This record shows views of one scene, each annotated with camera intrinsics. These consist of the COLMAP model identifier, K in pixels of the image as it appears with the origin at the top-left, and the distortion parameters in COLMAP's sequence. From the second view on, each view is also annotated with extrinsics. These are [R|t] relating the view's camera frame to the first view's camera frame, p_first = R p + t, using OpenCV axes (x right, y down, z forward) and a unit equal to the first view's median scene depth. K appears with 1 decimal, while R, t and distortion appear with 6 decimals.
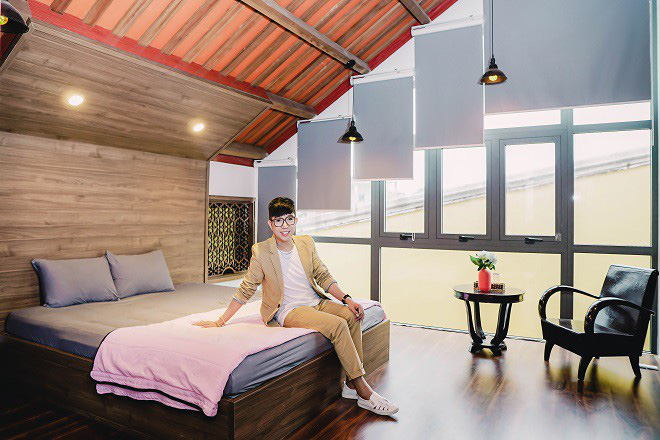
lens RADIAL K [[476.1, 0, 330.0], [0, 476.1, 220.0], [0, 0, 1]] dist [-0.130164, 0.076493]
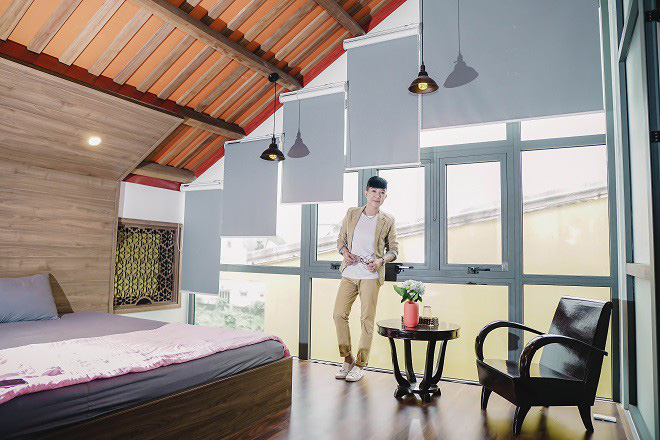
lens RADIAL K [[448.7, 0, 329.1], [0, 448.7, 236.7], [0, 0, 1]] dist [-0.078034, 0.002979]
pose [[0.999767, 0.005557, -0.020878, 0.182426], [-0.006796, 0.998189, -0.059763, 0.034994], [0.020508, 0.059891, 0.997994, 0.153968]]
